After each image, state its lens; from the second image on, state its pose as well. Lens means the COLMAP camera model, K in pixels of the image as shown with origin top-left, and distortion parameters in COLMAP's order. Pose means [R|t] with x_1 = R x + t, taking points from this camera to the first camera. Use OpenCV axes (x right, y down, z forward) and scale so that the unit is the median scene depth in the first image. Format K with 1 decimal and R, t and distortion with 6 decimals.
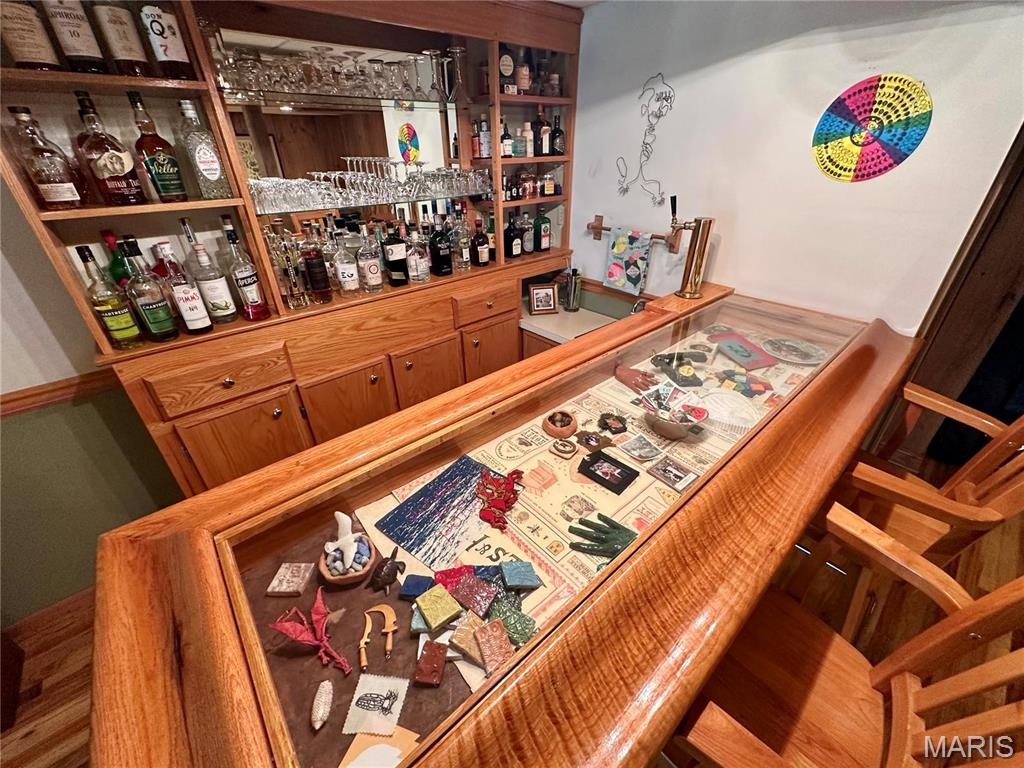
lens RADIAL K [[407.2, 0, 513.7], [0, 407.2, 382.7], [0, 0, 1]] dist [-0.002868, -0.000470]
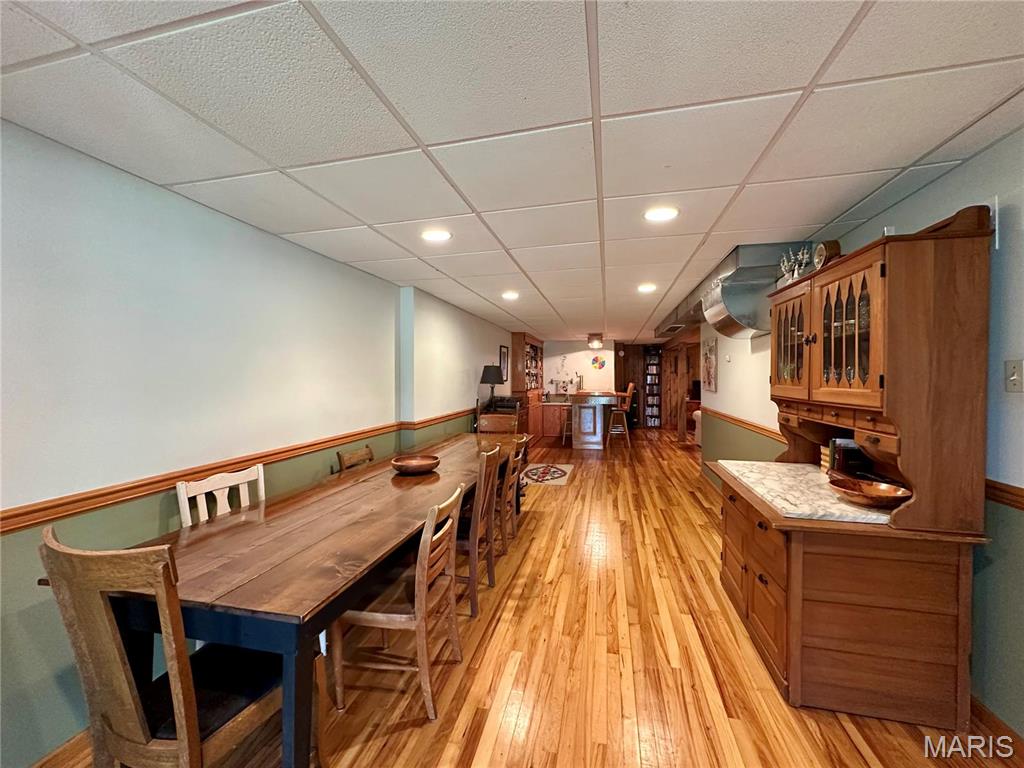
lens RADIAL K [[407.2, 0, 512.2], [0, 407.2, 380.6], [0, 0, 1]] dist [-0.002868, -0.000470]
pose [[0.814488, -0.000802, 0.580181, -3.640339], [0.288228, 0.868430, -0.403429, 1.688732], [-0.503522, 0.495812, 0.707556, -2.527293]]
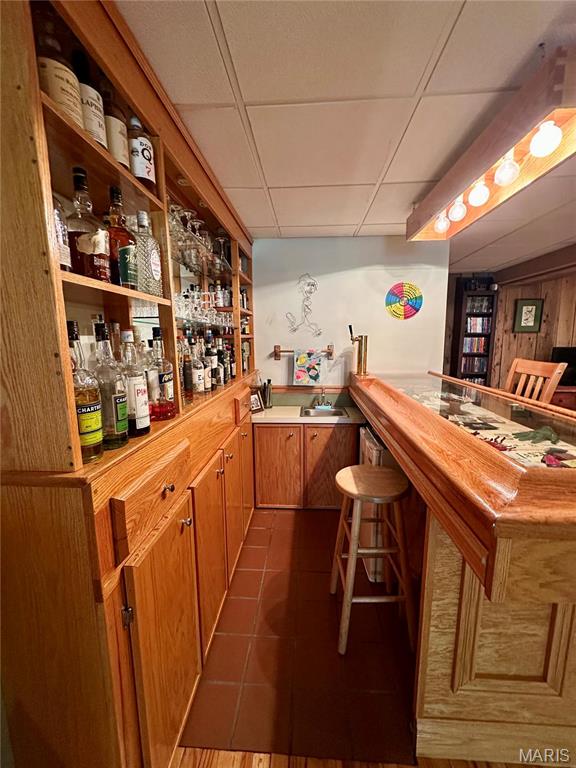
lens RADIAL K [[305.4, 0, 289.5], [0, 305.4, 385.4], [0, 0, 1]] dist [-0.002868, -0.000470]
pose [[0.709589, -0.100592, 0.697398, -0.846979], [0.352046, 0.907981, -0.227233, 0.032014], [-0.610366, 0.406758, 0.679706, 0.296615]]
